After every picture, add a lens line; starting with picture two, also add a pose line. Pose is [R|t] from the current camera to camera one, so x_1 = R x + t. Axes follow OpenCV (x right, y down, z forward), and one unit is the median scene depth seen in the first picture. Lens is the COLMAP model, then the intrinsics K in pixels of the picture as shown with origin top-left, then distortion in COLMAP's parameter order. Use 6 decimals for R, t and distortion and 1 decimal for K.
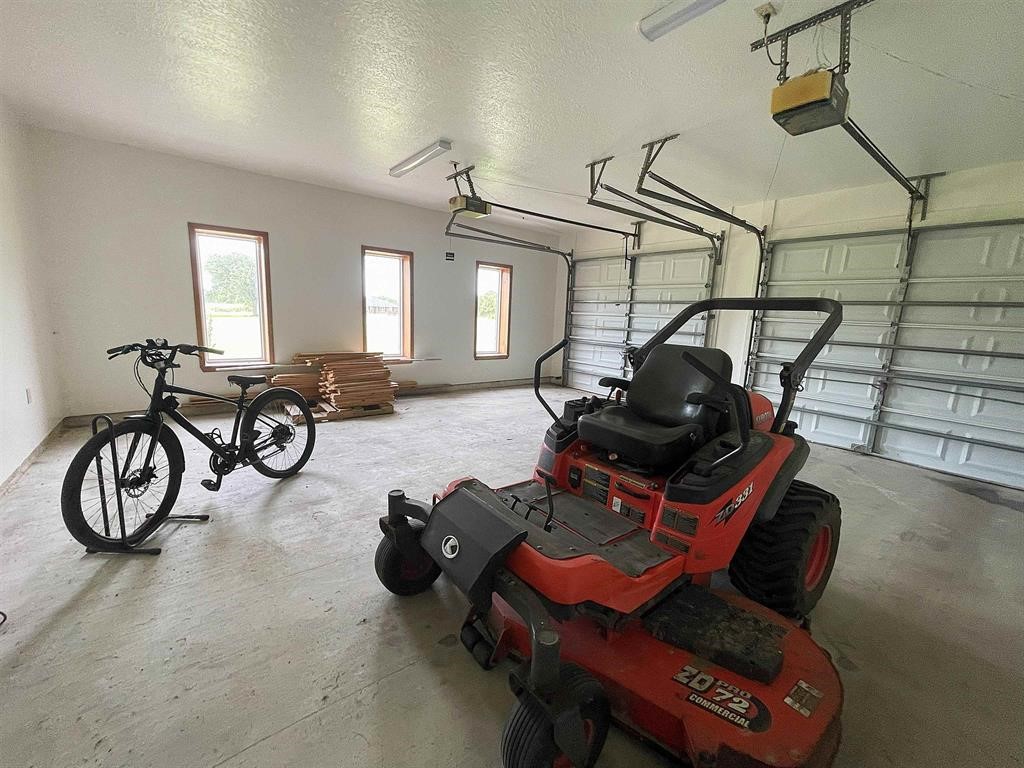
lens RADIAL K [[413.8, 0, 511.1], [0, 413.8, 382.9], [0, 0, 1]] dist [0.000591, 0.000399]
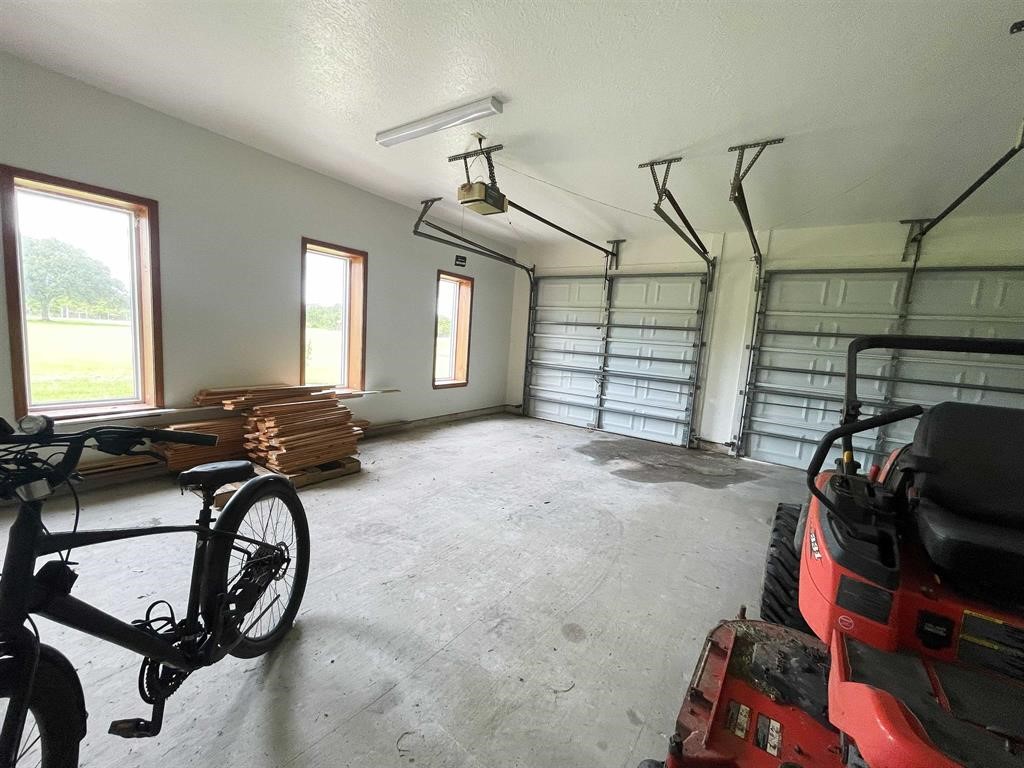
lens RADIAL K [[413.8, 0, 511.8], [0, 413.8, 382.5], [0, 0, 1]] dist [0.000591, 0.000399]
pose [[0.955215, -0.009779, 0.295751, -0.249734], [0.020870, 0.999191, -0.034368, -0.052049], [-0.295176, 0.039001, 0.954647, 0.237266]]
